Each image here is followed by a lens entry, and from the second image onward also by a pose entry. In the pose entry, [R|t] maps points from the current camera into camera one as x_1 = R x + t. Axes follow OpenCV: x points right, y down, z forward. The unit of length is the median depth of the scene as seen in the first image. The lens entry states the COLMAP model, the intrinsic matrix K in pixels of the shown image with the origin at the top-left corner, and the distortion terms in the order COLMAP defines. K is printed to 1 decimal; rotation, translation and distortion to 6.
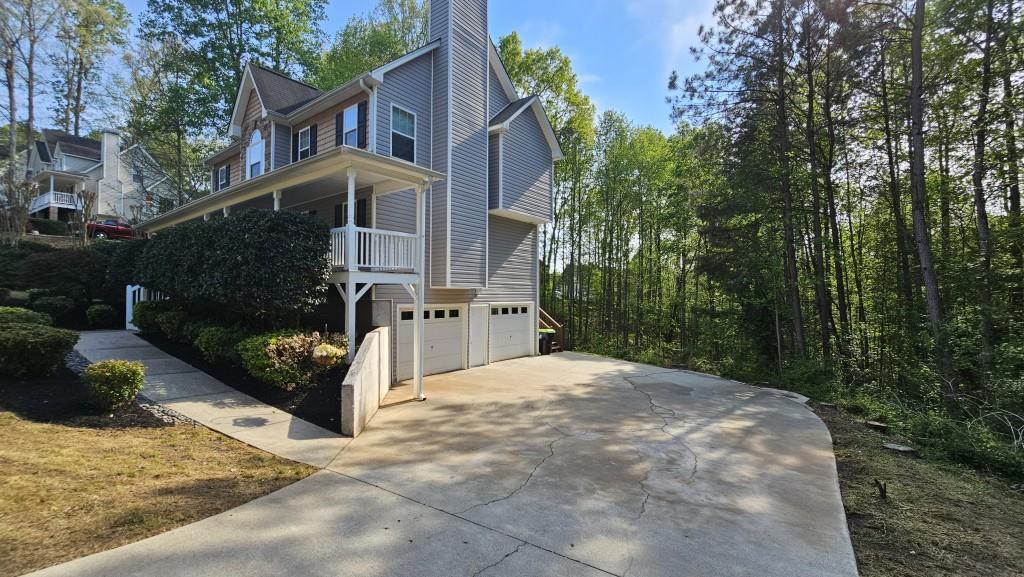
lens RADIAL K [[413.1, 0, 505.8], [0, 413.1, 289.3], [0, 0, 1]] dist [0.001625, -0.004973]
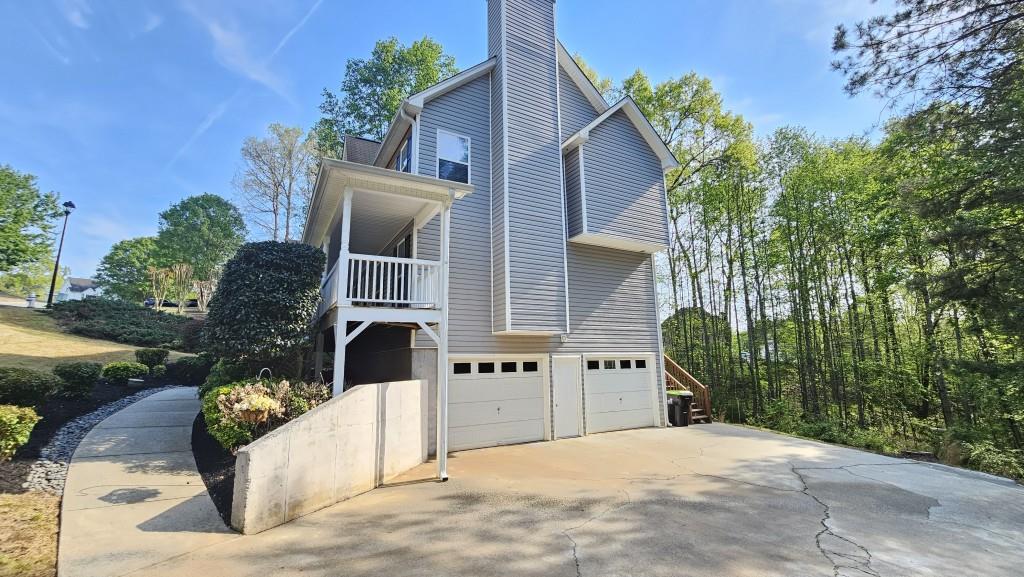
lens RADIAL K [[413.1, 0, 505.8], [0, 413.1, 289.3], [0, 0, 1]] dist [0.001625, -0.004973]
pose [[0.918328, -0.087685, -0.385985, 0.162584], [0.025709, 0.986308, -0.162897, 0.042890], [0.394984, 0.139670, 0.908009, 0.257022]]
